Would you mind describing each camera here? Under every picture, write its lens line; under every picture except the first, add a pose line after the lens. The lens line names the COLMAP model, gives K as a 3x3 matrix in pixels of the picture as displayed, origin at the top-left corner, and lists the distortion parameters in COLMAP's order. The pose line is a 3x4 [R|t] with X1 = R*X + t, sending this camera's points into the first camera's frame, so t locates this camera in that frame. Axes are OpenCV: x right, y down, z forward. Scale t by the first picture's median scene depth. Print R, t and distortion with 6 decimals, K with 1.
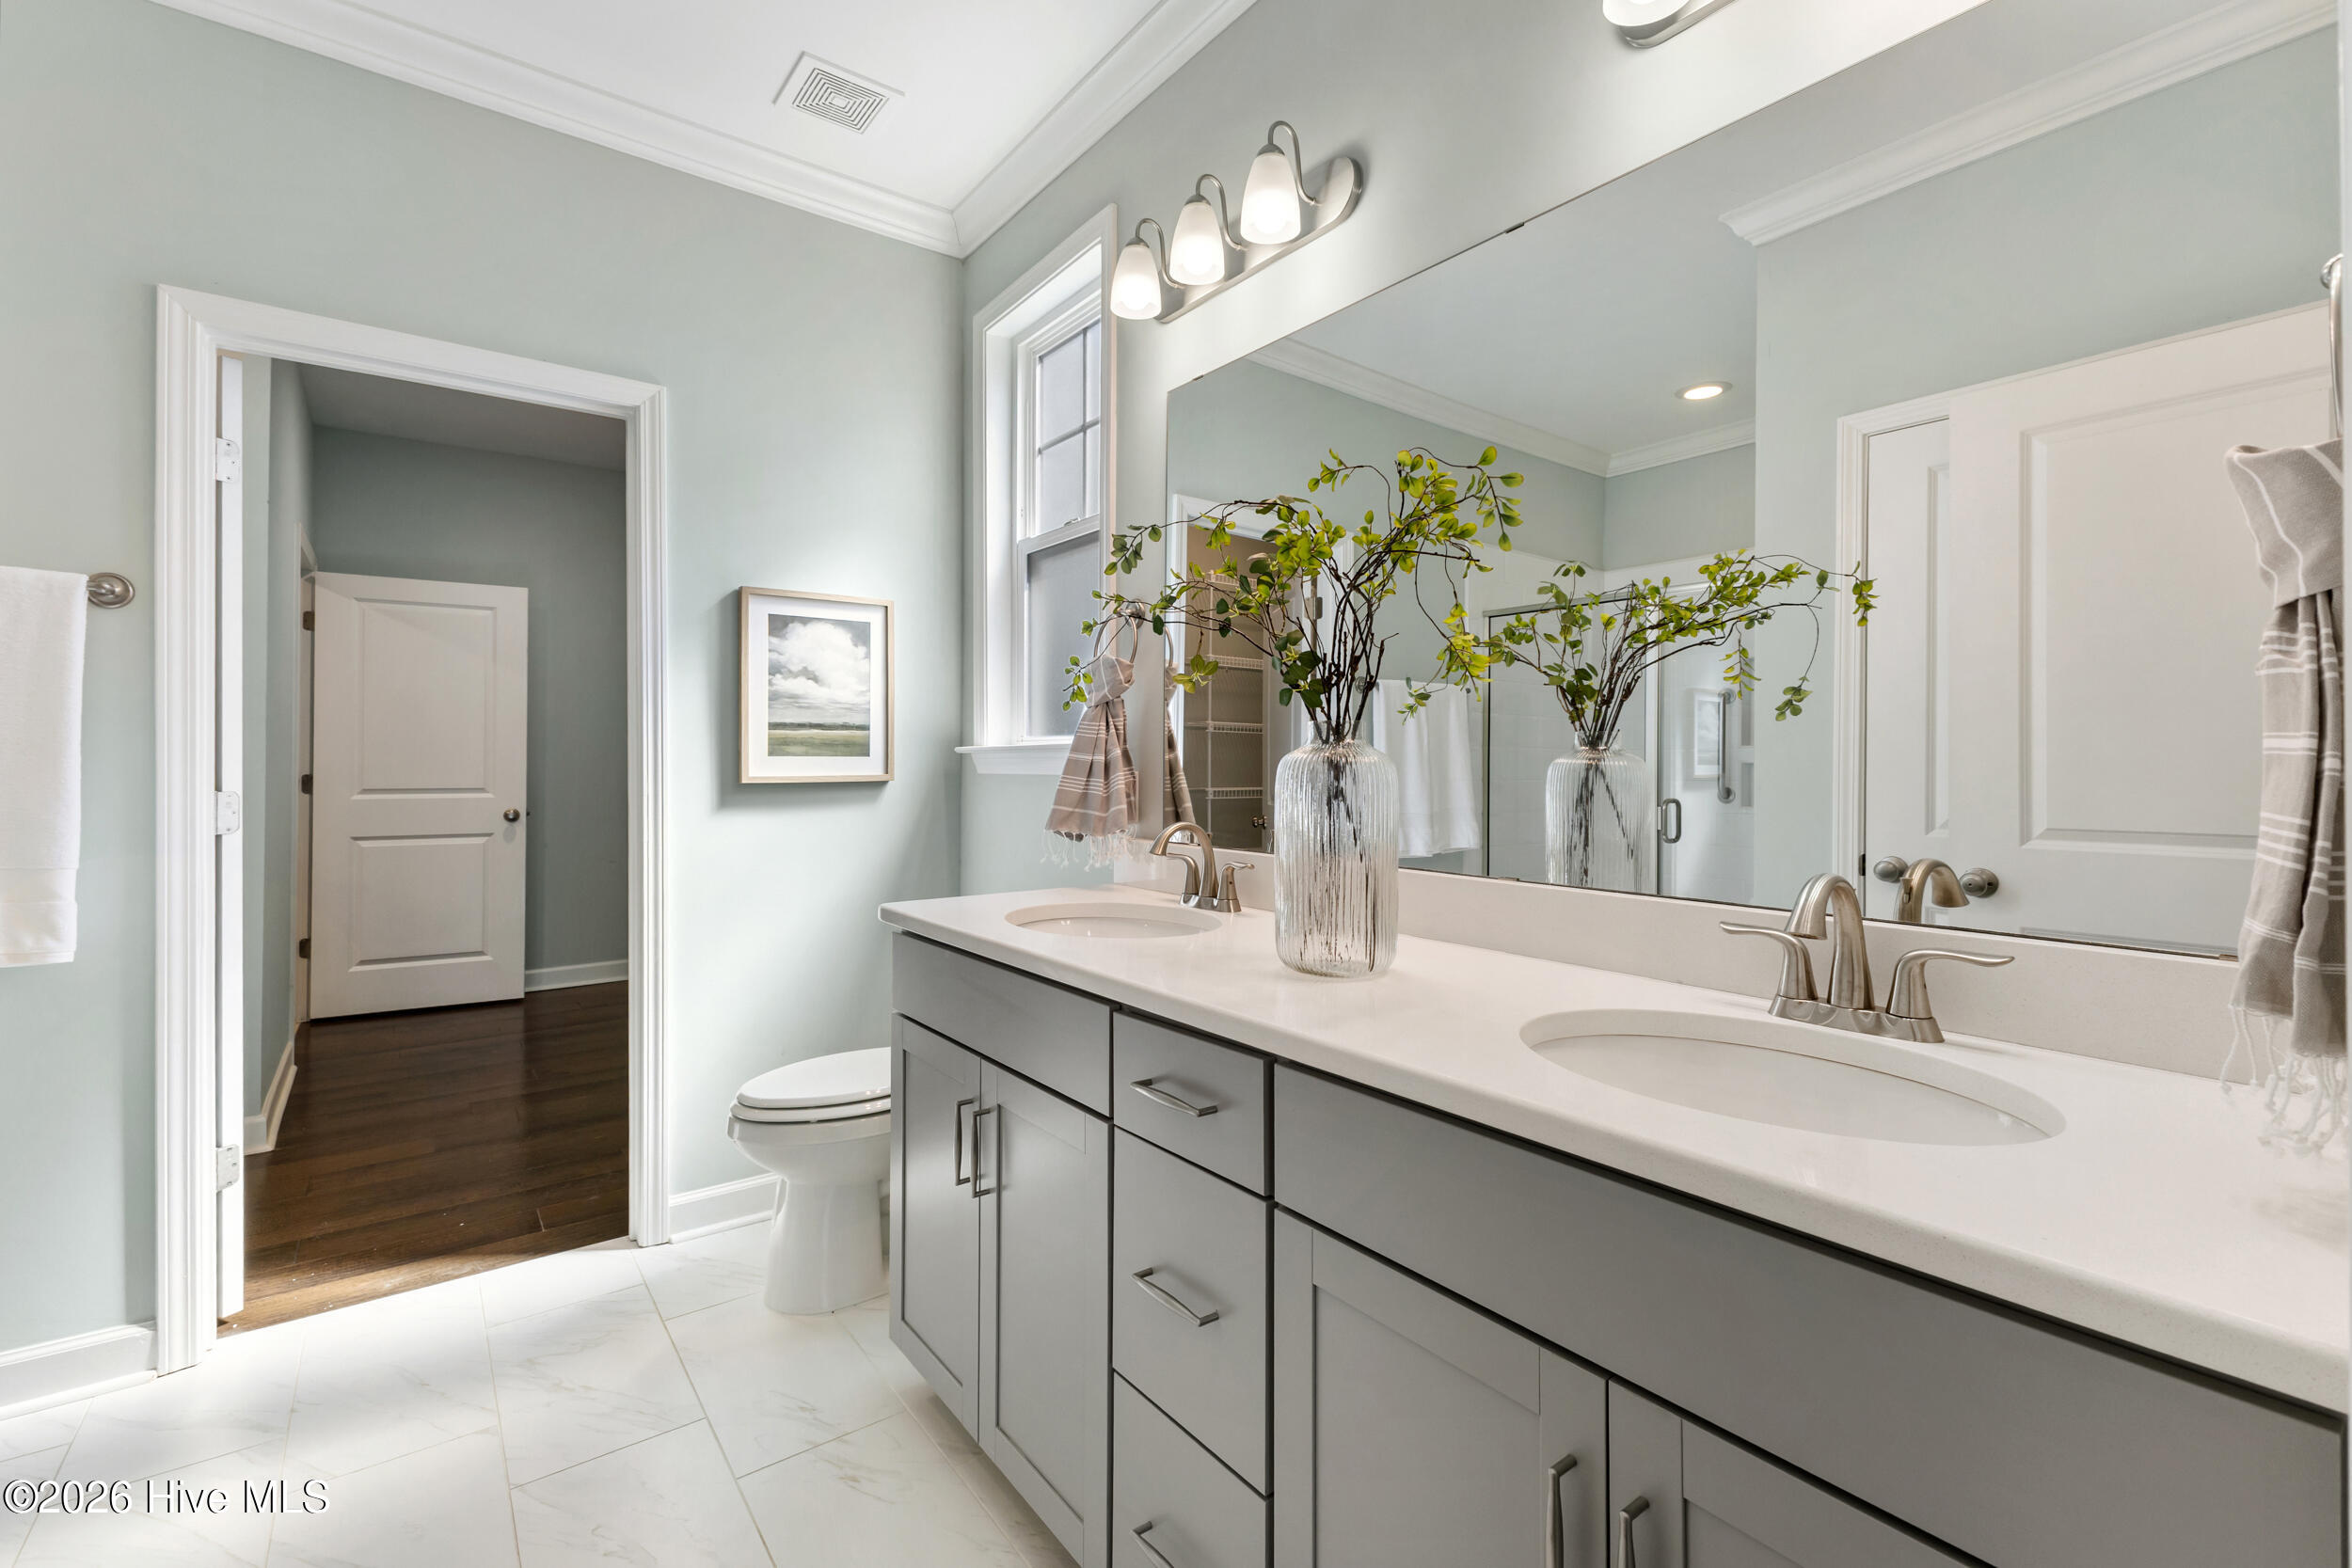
lens RADIAL K [[1018.7, 0, 1175.5], [0, 1018.7, 775.8], [0, 0, 1]] dist [0.010918, 0.000109]
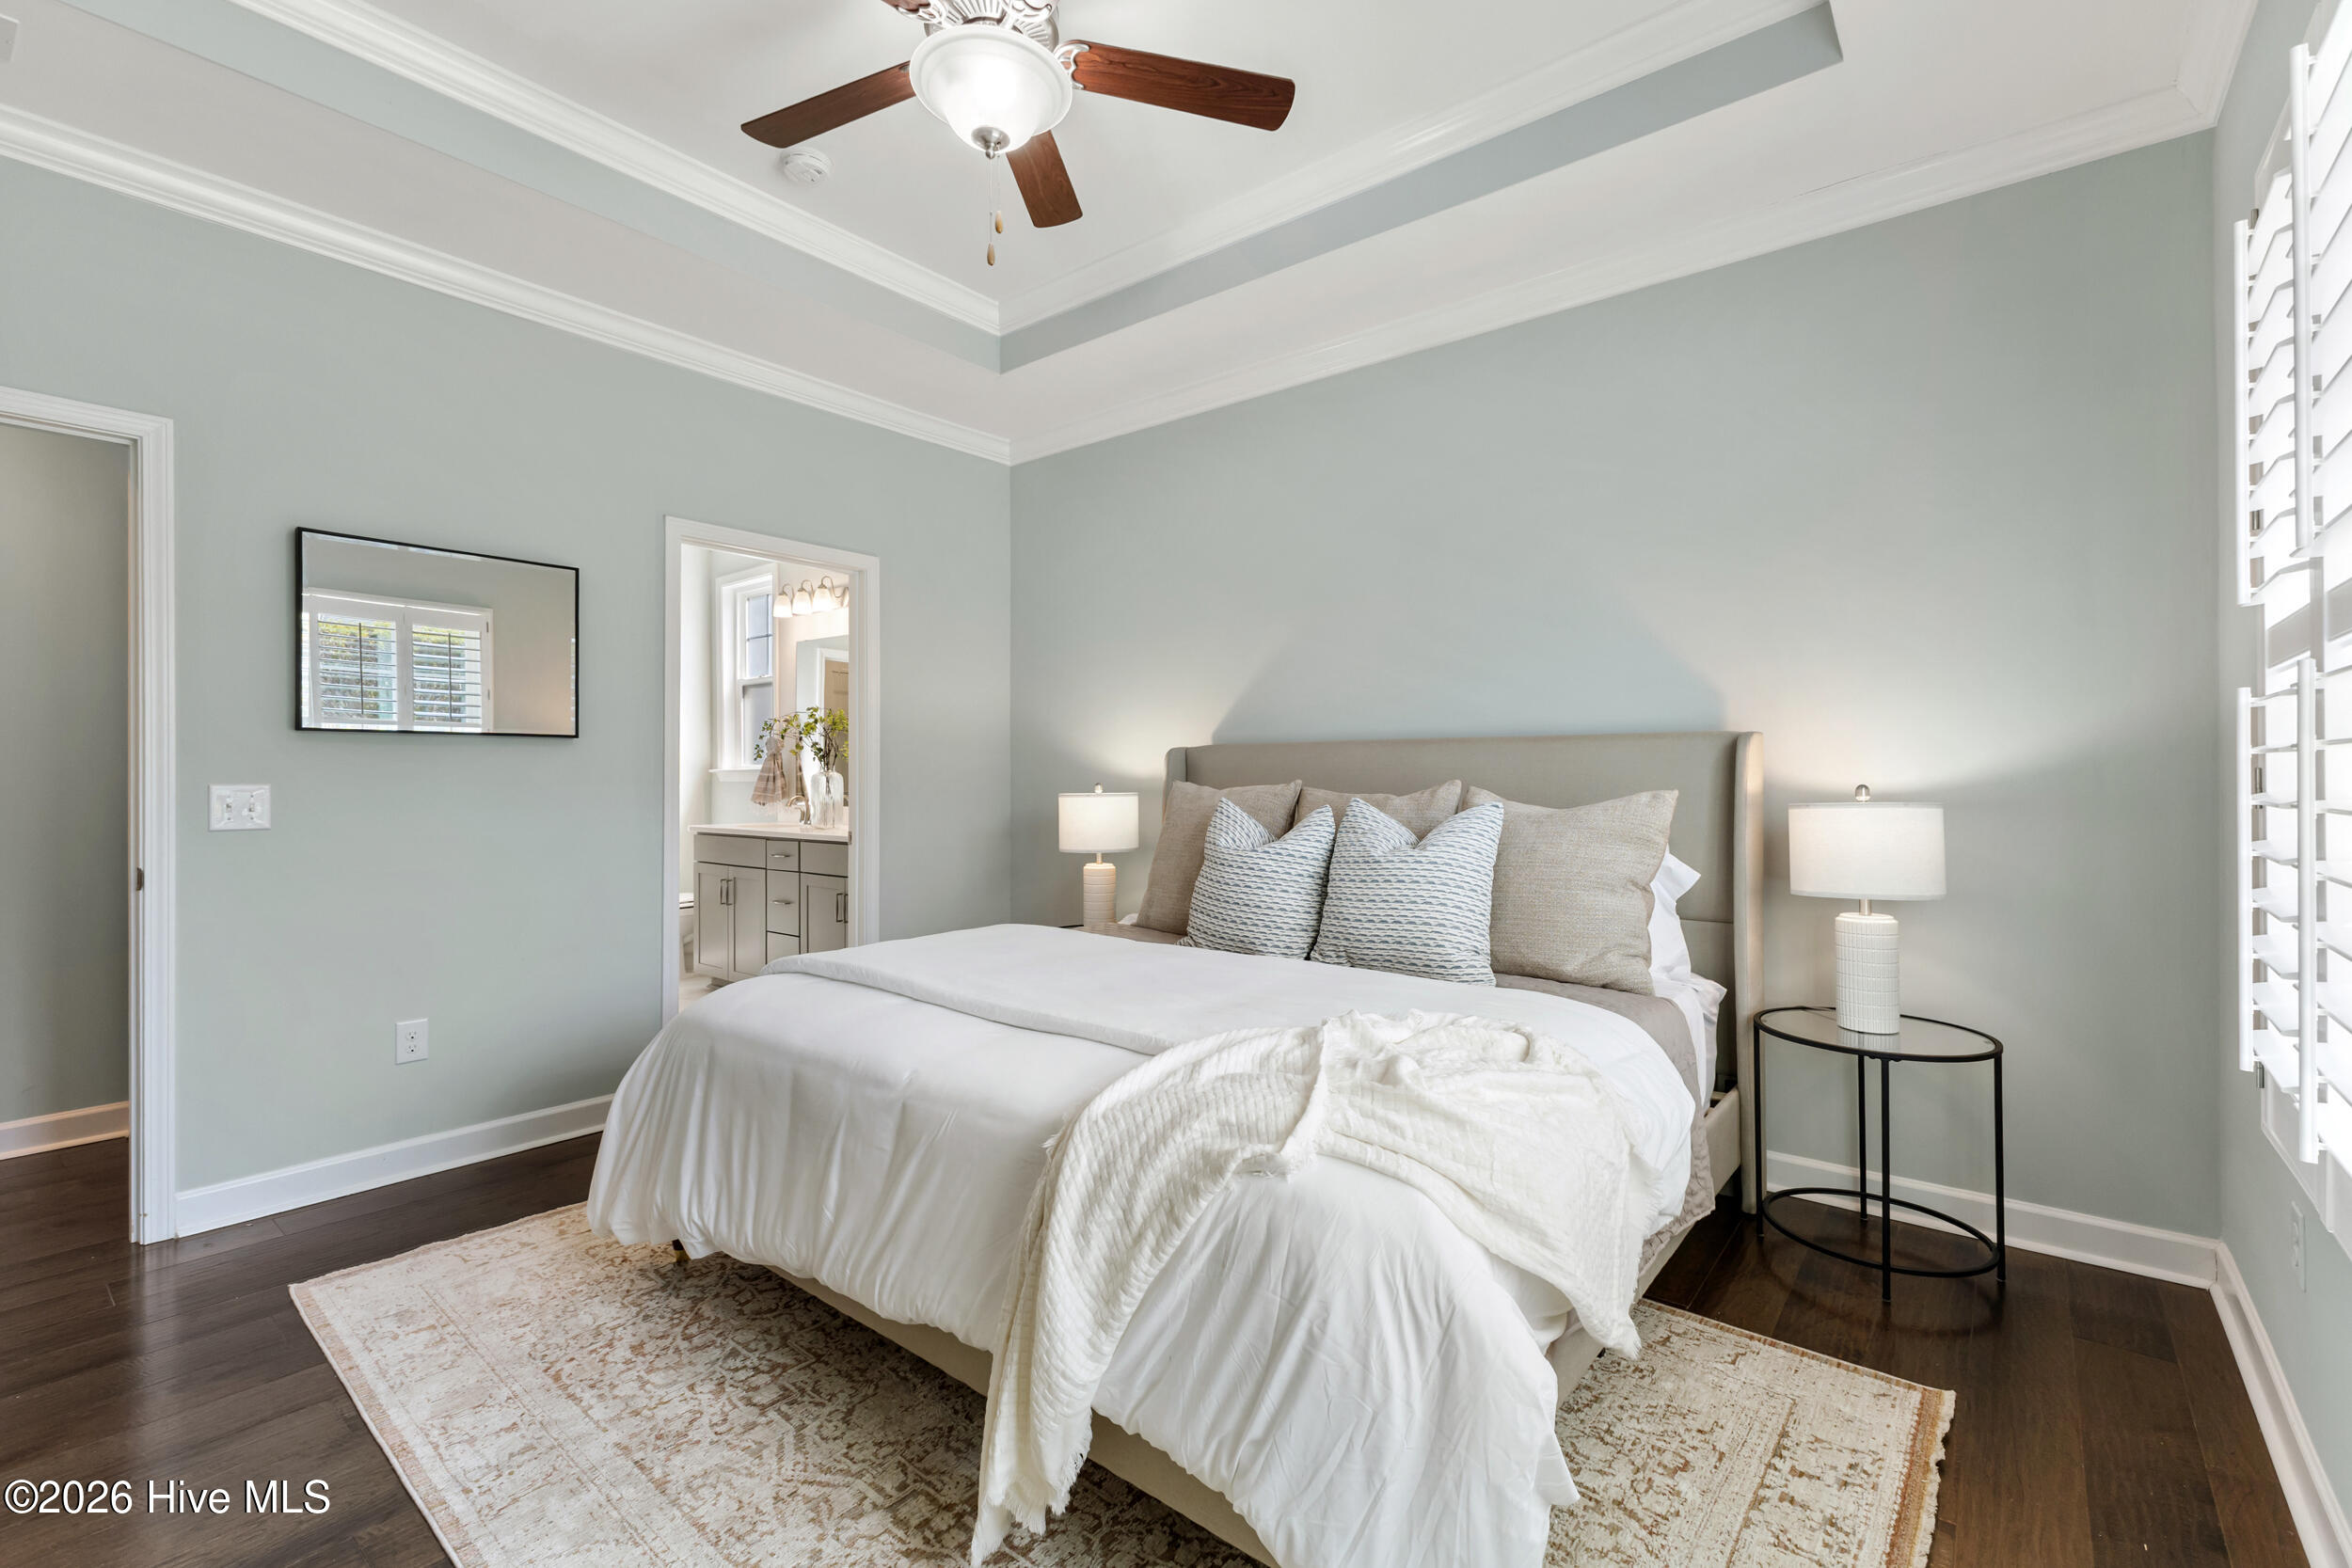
lens RADIAL K [[1018.7, 0, 1163.9], [0, 1018.7, 772.1], [0, 0, 1]] dist [0.010918, 0.000109]
pose [[0.970079, -0.008817, 0.242631, 0.308277], [0.011332, 0.999896, -0.008970, 0.013504], [-0.242527, 0.011451, 0.970077, -2.079450]]
